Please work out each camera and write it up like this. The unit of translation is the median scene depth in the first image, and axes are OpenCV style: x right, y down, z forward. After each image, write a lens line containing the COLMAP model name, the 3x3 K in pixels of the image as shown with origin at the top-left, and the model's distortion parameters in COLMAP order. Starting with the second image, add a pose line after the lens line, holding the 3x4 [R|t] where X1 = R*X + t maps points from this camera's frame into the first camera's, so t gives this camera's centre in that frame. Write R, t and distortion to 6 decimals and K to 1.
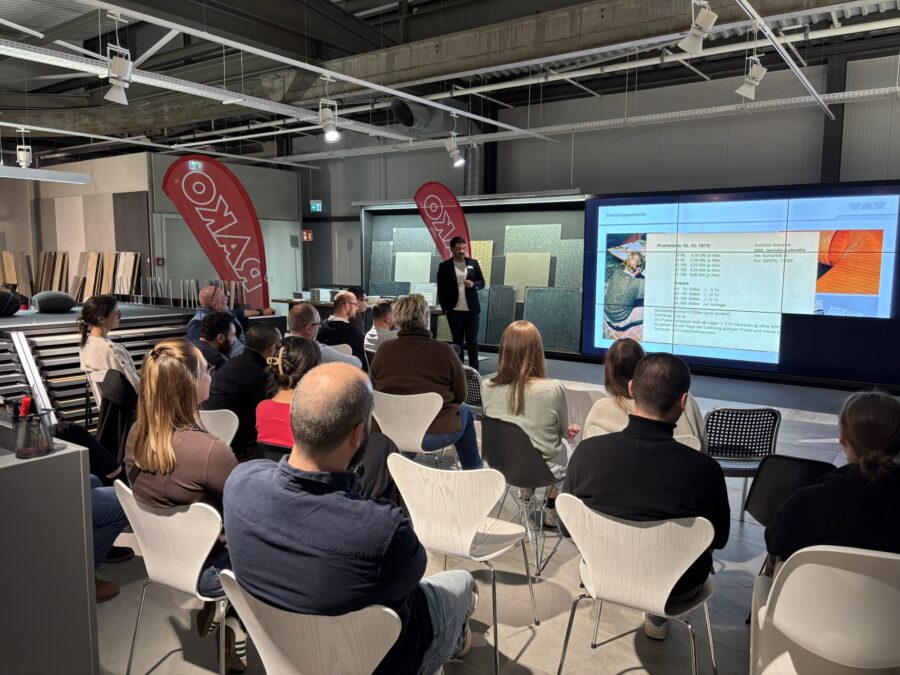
lens RADIAL K [[687.0, 0, 448.3], [0, 687.0, 335.2], [0, 0, 1]] dist [0.033607, -0.032938]
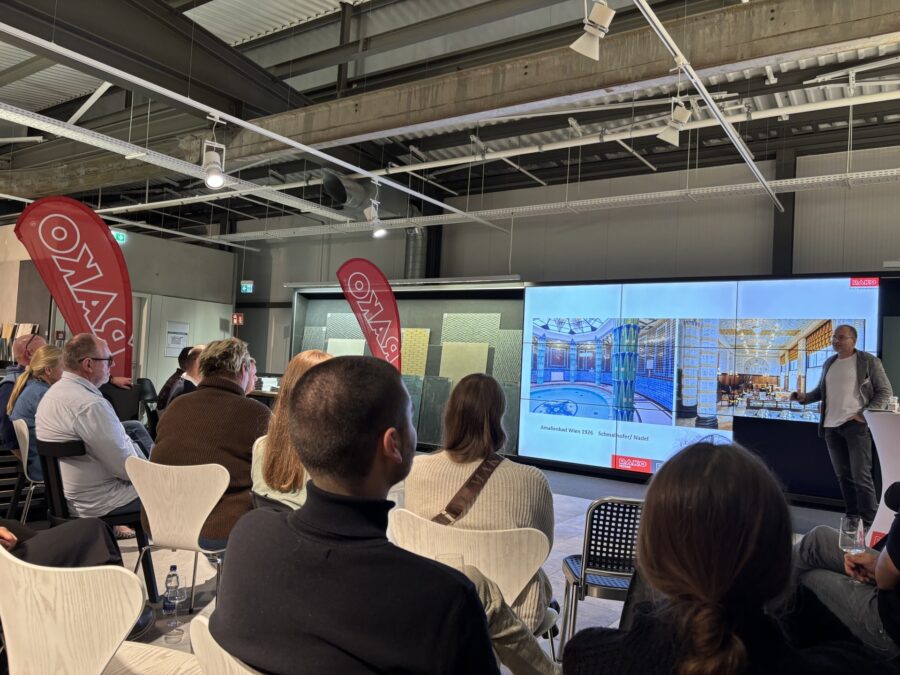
lens RADIAL K [[687.0, 0, 453.0], [0, 687.0, 340.5], [0, 0, 1]] dist [0.033607, -0.032938]
pose [[0.998356, 0.047189, 0.032541, 0.087193], [-0.041556, 0.986860, -0.156143, 0.026598], [-0.039482, 0.154534, 0.987198, 0.119924]]
